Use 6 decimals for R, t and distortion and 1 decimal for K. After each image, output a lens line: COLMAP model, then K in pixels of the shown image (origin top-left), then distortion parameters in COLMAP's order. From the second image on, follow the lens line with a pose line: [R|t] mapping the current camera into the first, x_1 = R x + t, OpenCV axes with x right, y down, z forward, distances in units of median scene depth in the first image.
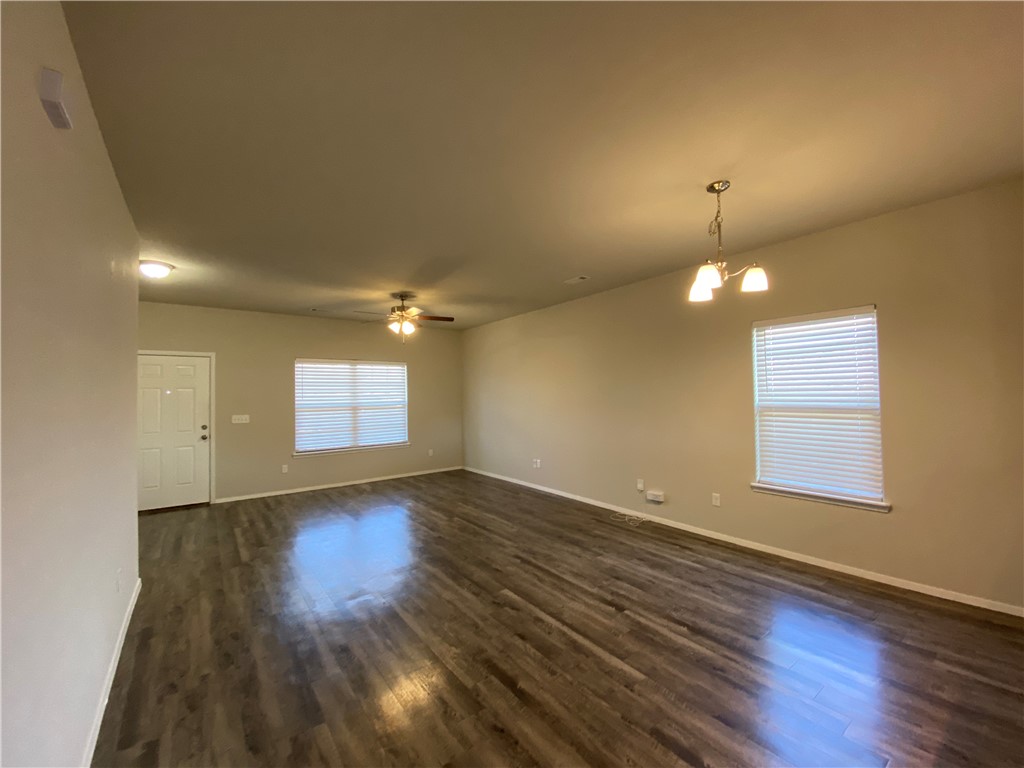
lens RADIAL K [[423.5, 0, 520.1], [0, 423.5, 386.8], [0, 0, 1]] dist [0.022870, -0.003099]
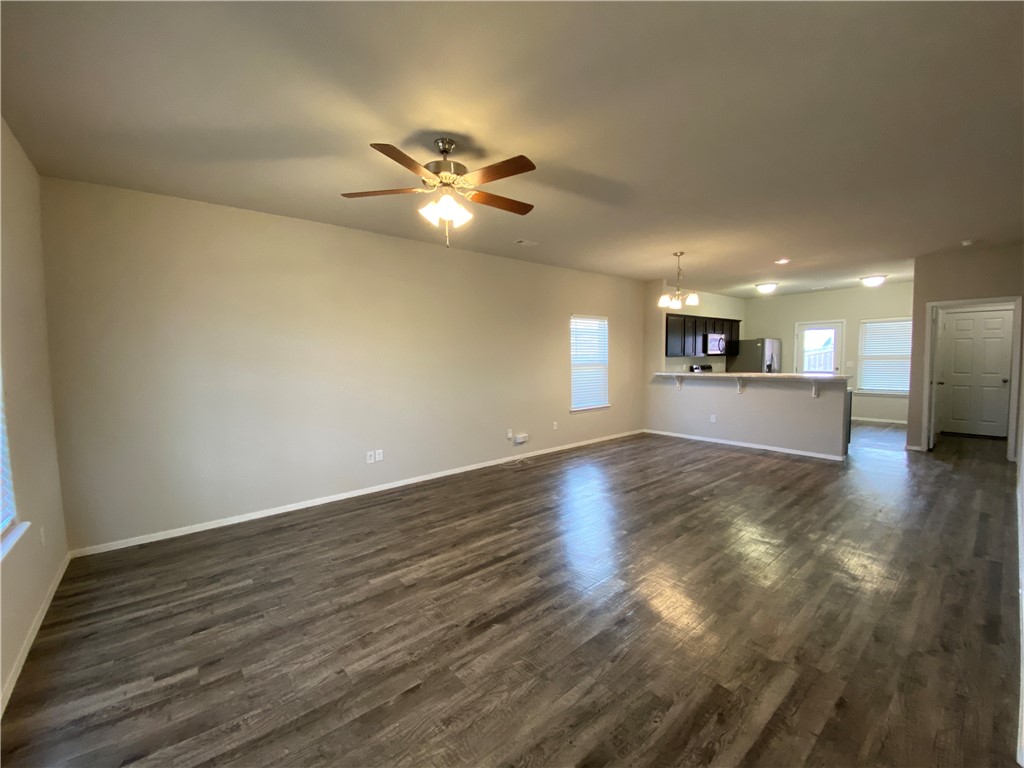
lens RADIAL K [[423.5, 0, 513.4], [0, 423.5, 384.4], [0, 0, 1]] dist [0.022870, -0.003099]
pose [[-0.070932, -0.050639, 0.996195, -1.198953], [-0.010896, 0.998690, 0.049990, 0.053103], [-0.997422, -0.007308, -0.071391, 1.483104]]
